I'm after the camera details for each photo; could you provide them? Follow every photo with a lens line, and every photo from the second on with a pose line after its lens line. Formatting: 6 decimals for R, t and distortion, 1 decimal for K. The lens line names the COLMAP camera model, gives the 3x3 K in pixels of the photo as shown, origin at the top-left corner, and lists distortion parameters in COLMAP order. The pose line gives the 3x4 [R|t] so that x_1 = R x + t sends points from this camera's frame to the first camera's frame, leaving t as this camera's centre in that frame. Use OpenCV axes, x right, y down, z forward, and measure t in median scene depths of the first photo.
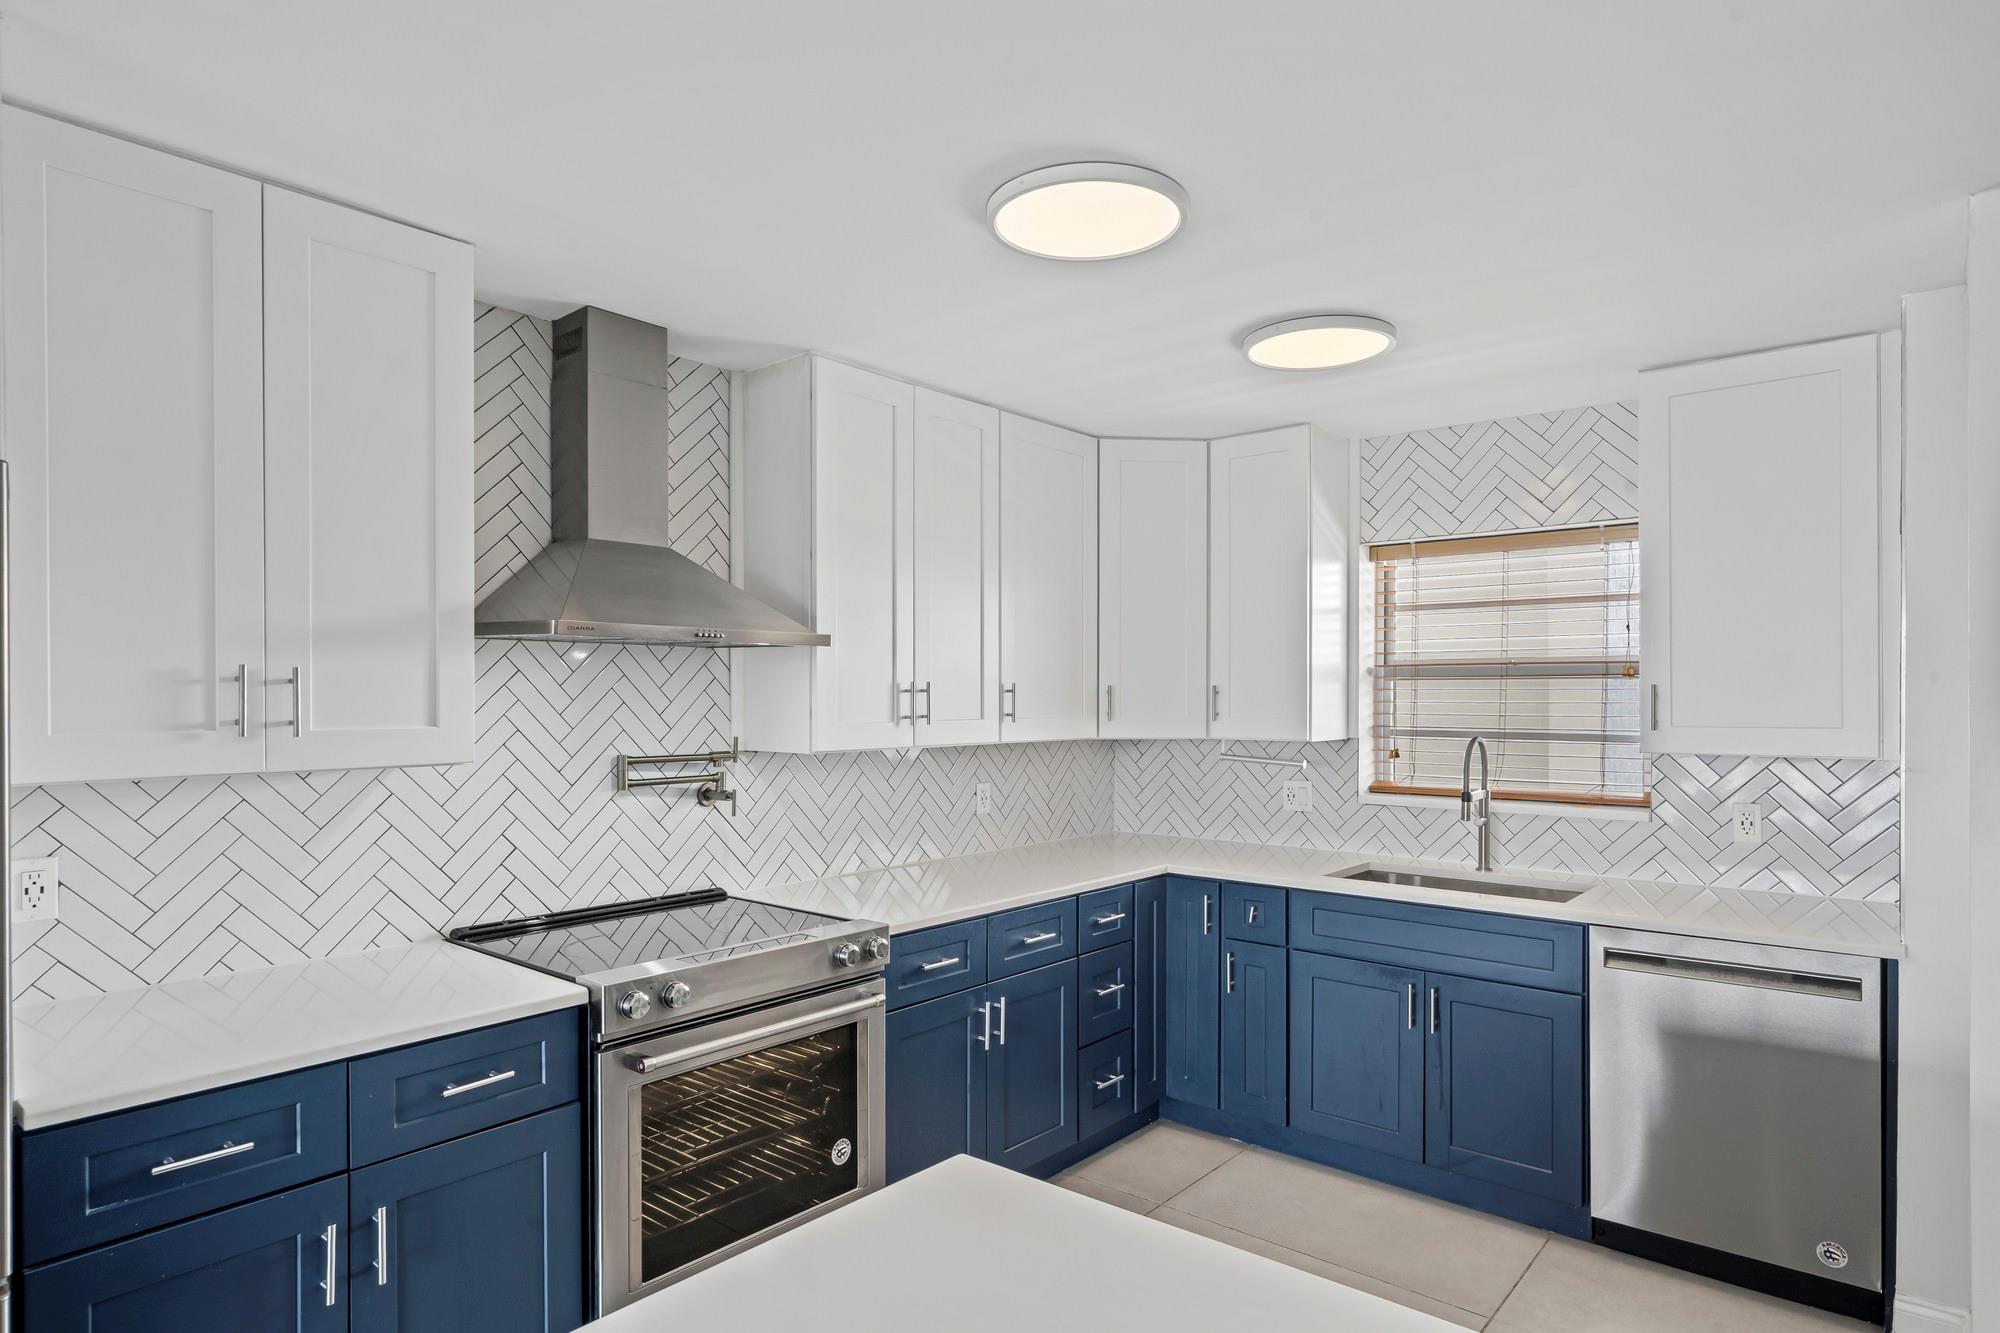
lens RADIAL K [[1102.6, 0, 1003.7], [0, 1102.6, 684.7], [0, 0, 1]] dist [-0.002507, -0.002177]
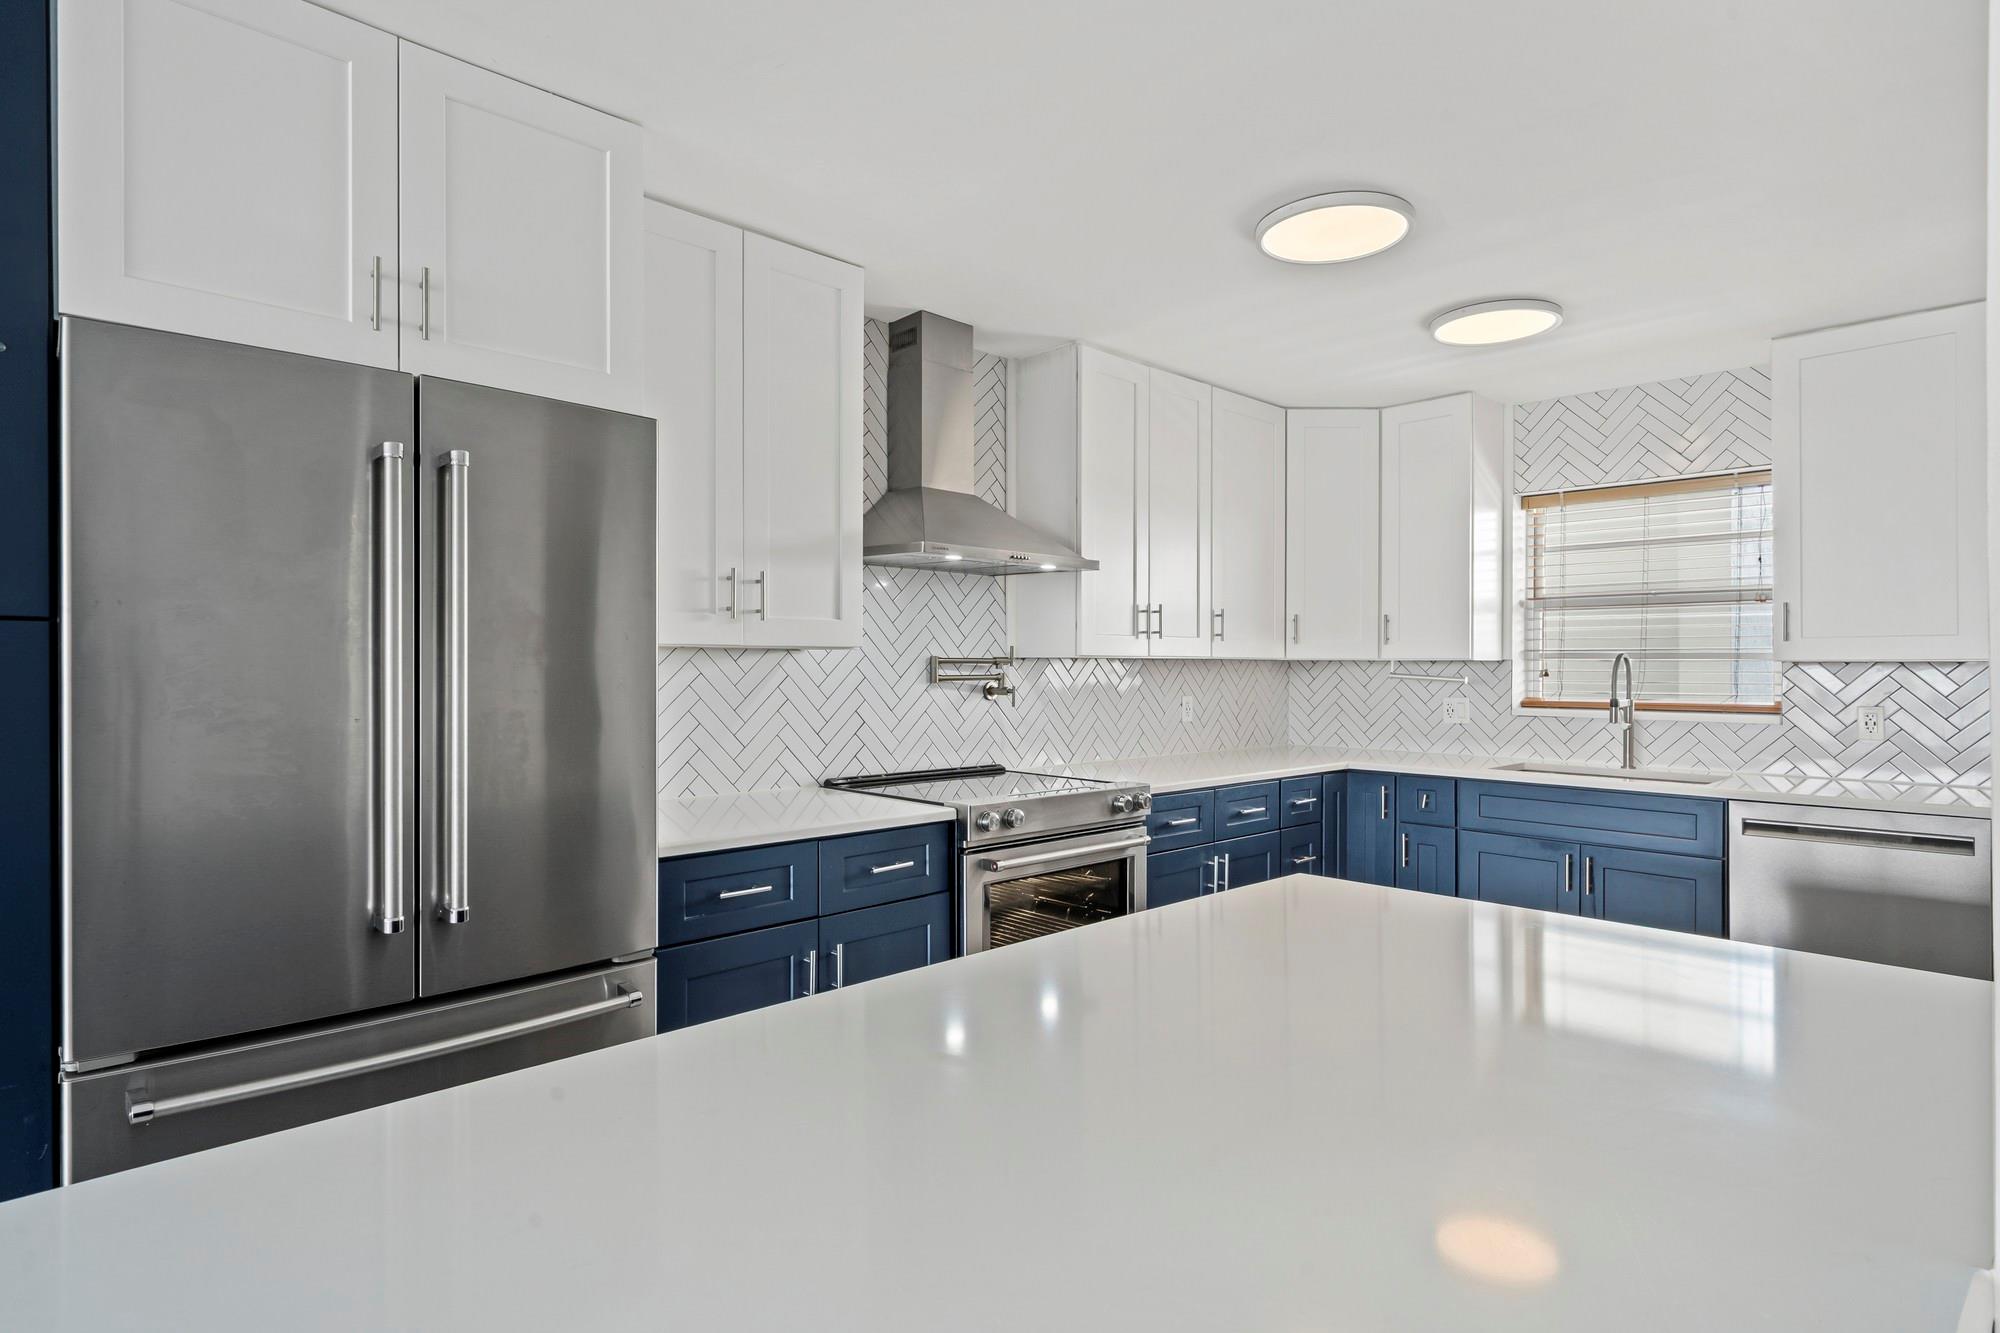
lens RADIAL K [[1044.6, 0, 995.3], [0, 1044.6, 658.6], [0, 0, 1]] dist [-0.002552, -0.000349]
pose [[0.994645, 0.003270, -0.103296, -0.137929], [-0.003564, 0.999990, -0.002663, 0.065468], [0.103286, 0.003017, 0.994647, -0.201047]]
